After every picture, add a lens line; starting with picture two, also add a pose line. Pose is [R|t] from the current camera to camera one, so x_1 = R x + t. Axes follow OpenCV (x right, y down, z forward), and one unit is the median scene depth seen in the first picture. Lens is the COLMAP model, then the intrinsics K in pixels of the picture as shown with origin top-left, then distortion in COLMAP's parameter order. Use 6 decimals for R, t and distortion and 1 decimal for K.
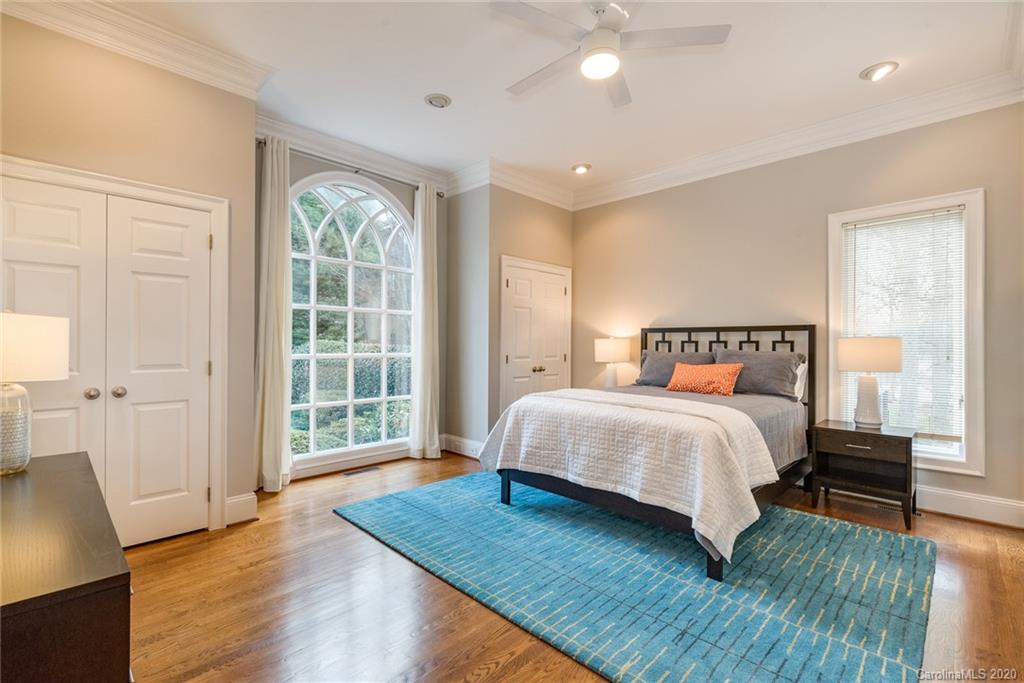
lens RADIAL K [[452.0, 0, 501.6], [0, 452.0, 338.1], [0, 0, 1]] dist [0.000994, 0.000352]
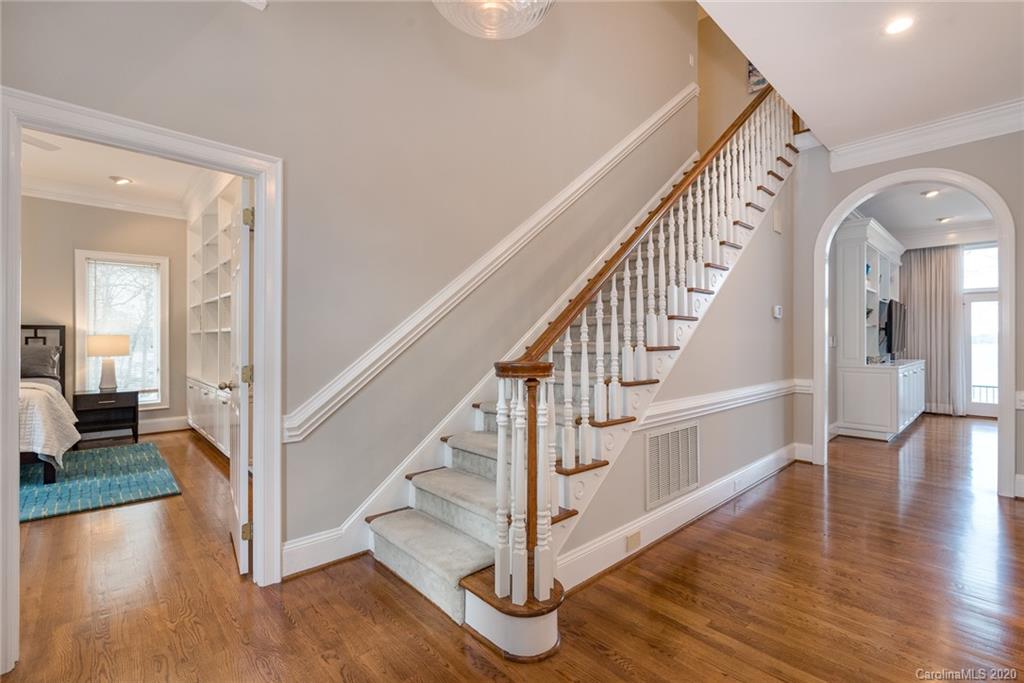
lens RADIAL K [[470.1, 0, 512.0], [0, 470.1, 341.5], [0, 0, 1]] dist [0.026225, 0.000122]
pose [[0.052220, -0.007419, 0.998608, -0.766020], [-0.010482, 0.999913, 0.007977, -0.006662], [-0.998581, -0.010884, 0.052138, -0.488563]]
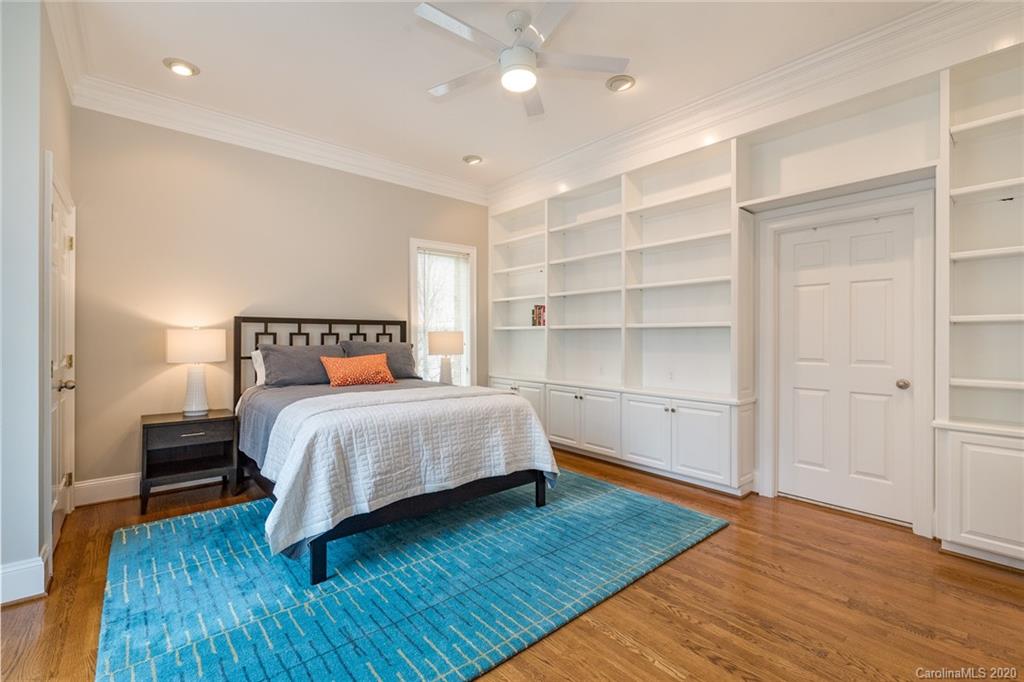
lens RADIAL K [[452.0, 0, 501.6], [0, 452.0, 337.6], [0, 0, 1]] dist [0.000994, 0.000352]
pose [[0.075110, -0.007222, 0.997149, -0.598447], [-0.012693, 0.999886, 0.008198, 0.003830], [-0.997094, -0.013273, 0.075009, 0.666500]]
